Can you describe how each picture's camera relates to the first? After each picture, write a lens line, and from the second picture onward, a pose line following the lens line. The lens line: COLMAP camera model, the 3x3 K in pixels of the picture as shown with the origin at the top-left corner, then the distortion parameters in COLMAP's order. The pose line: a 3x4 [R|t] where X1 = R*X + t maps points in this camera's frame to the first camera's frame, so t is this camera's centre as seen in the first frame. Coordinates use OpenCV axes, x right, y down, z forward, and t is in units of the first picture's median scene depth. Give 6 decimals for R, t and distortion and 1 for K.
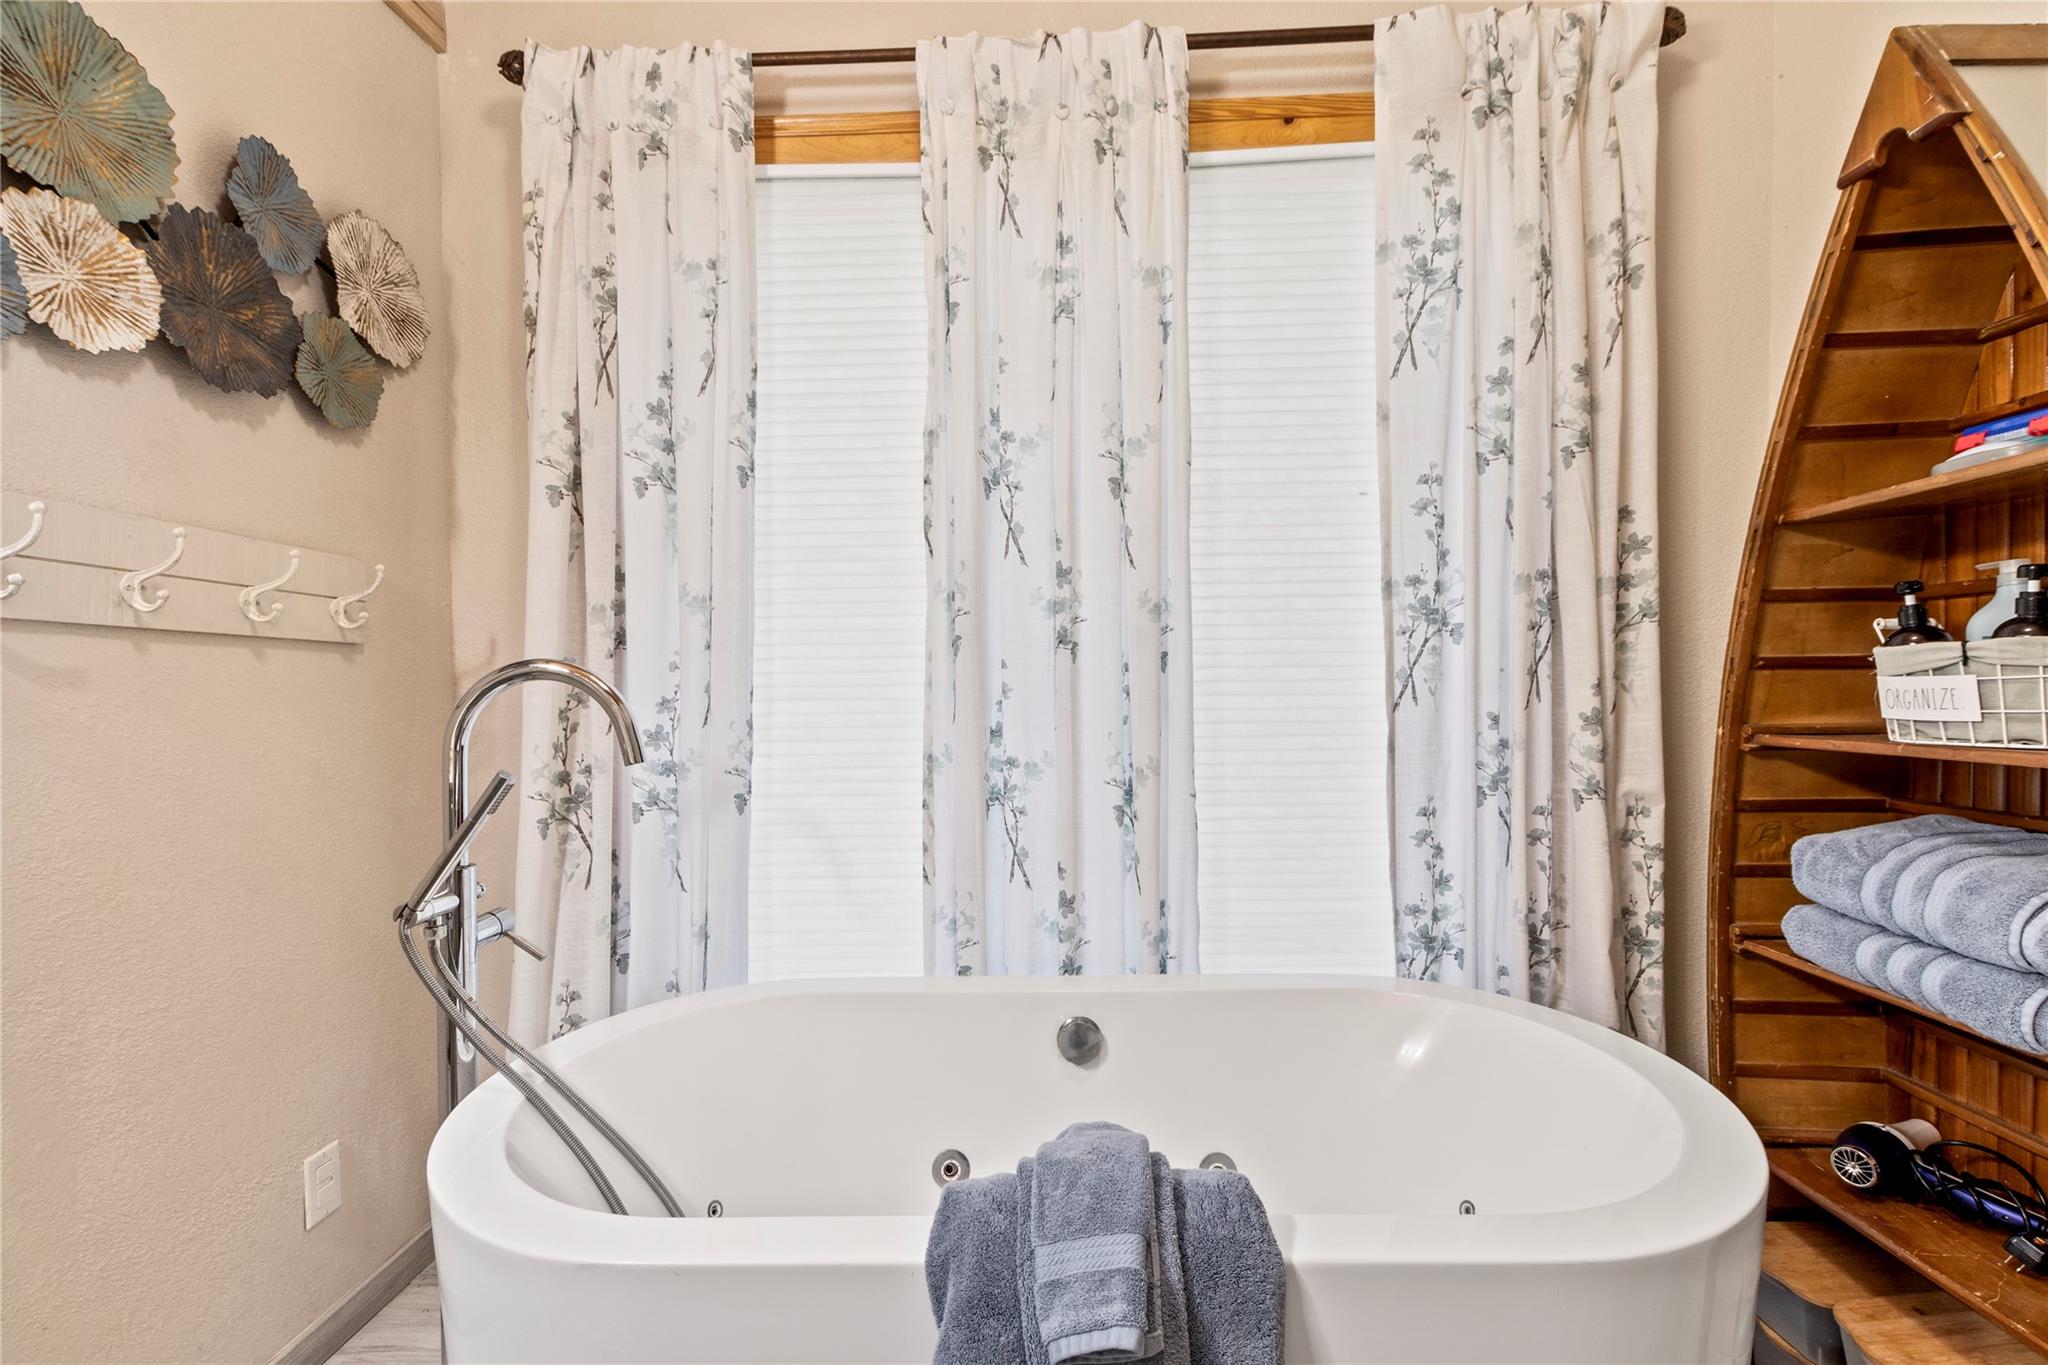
lens RADIAL K [[887.0, 0, 1032.7], [0, 887.0, 643.2], [0, 0, 1]] dist [0.022036, -0.008228]
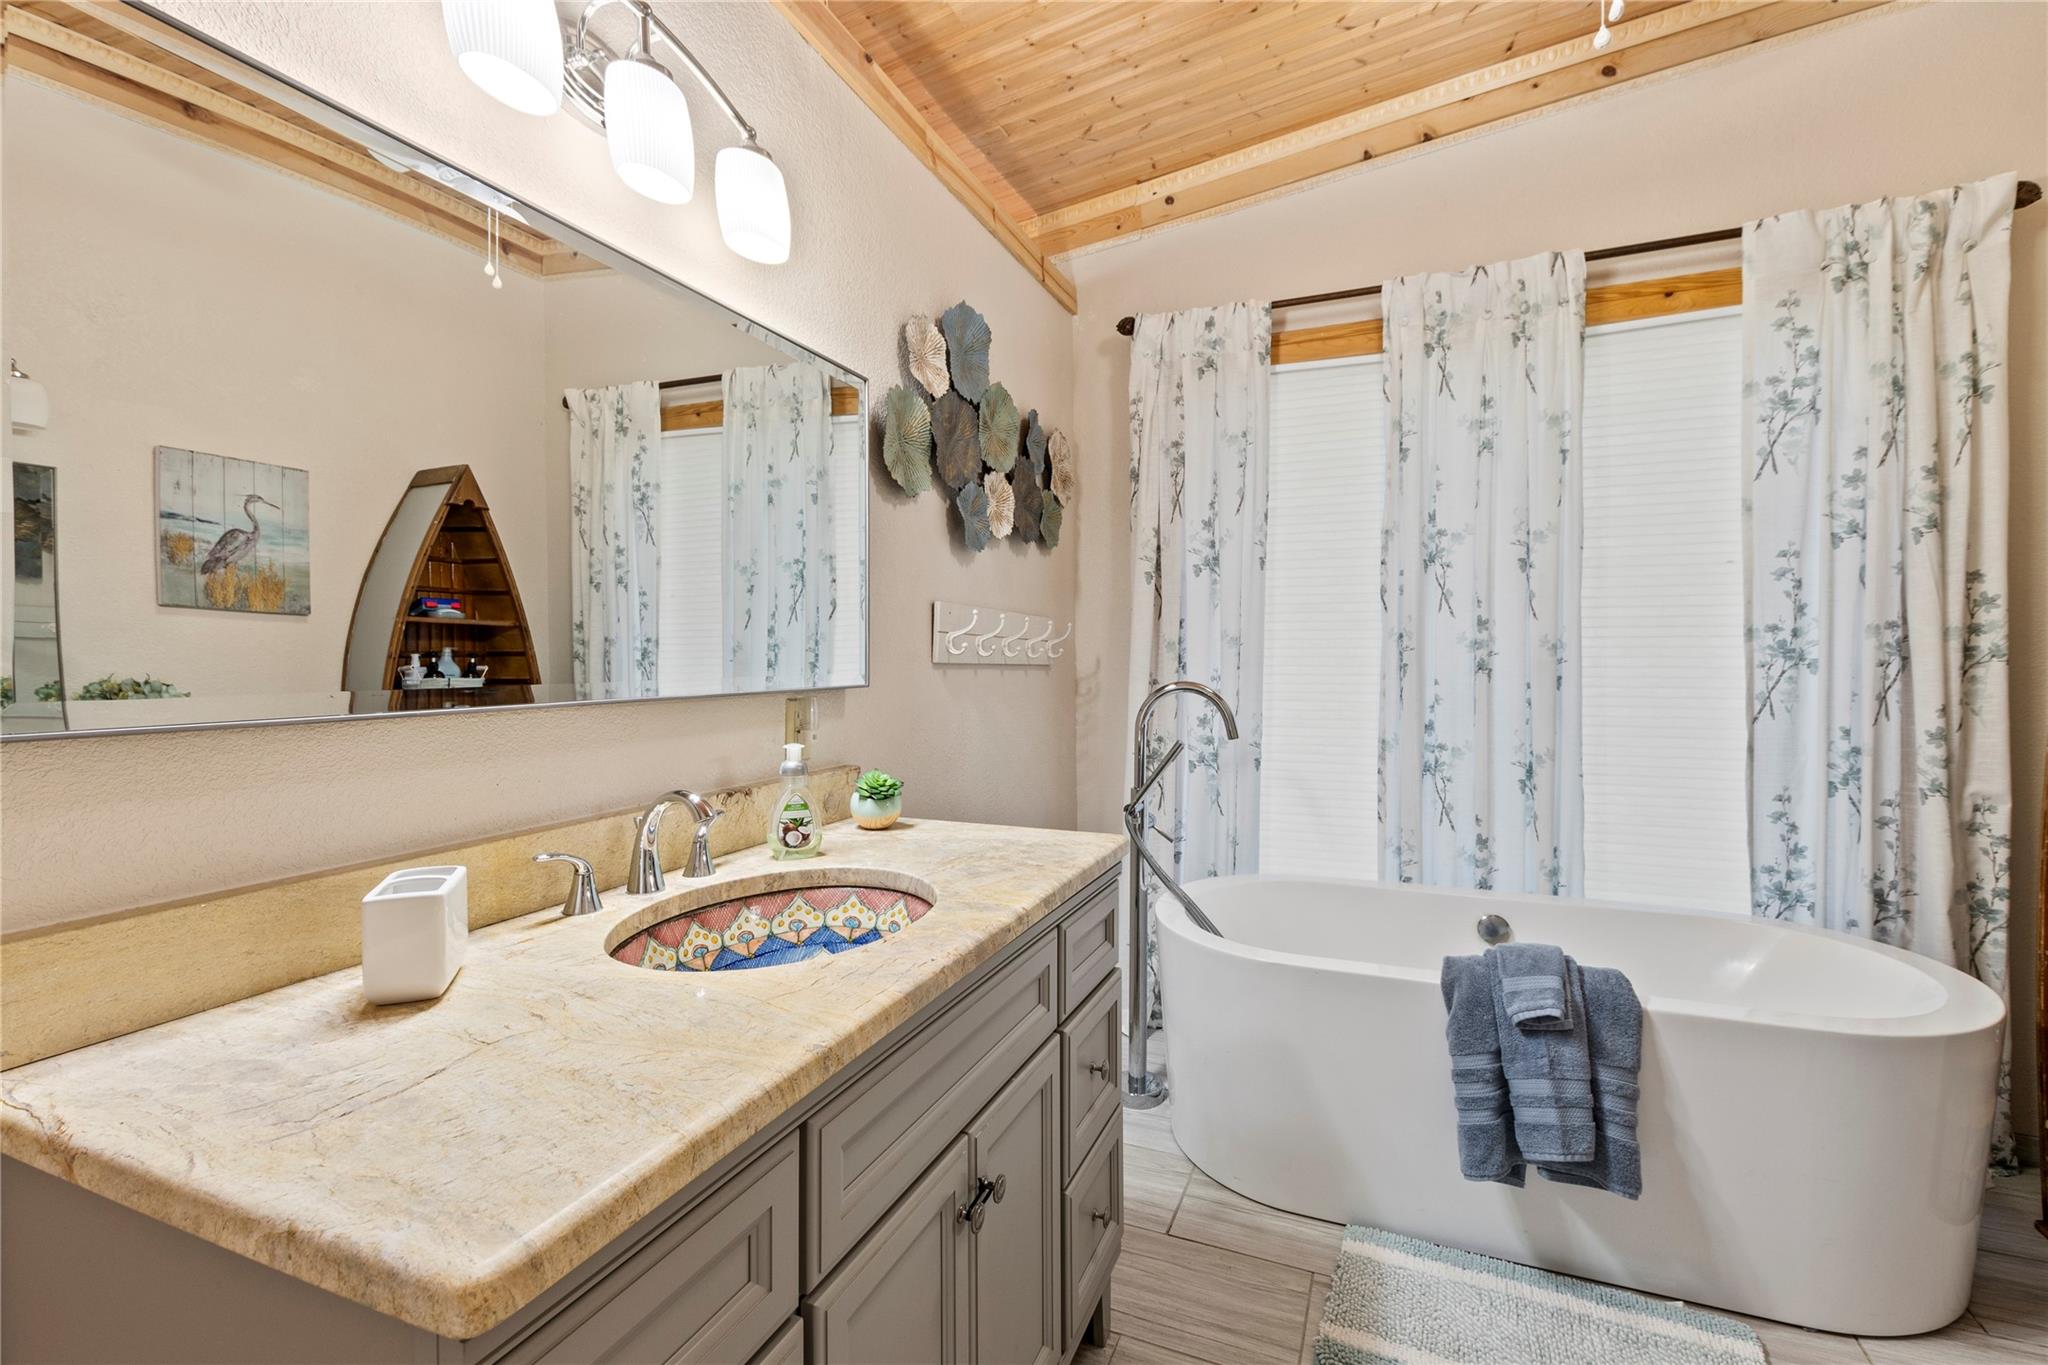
lens RADIAL K [[887.0, 0, 1032.7], [0, 887.0, 643.2], [0, 0, 1]] dist [0.022036, -0.008228]
pose [[0.937868, 0.006592, -0.346929, -0.155289], [0.004878, 0.999470, 0.032178, -0.096627], [0.346957, -0.031871, 0.937339, -0.673675]]
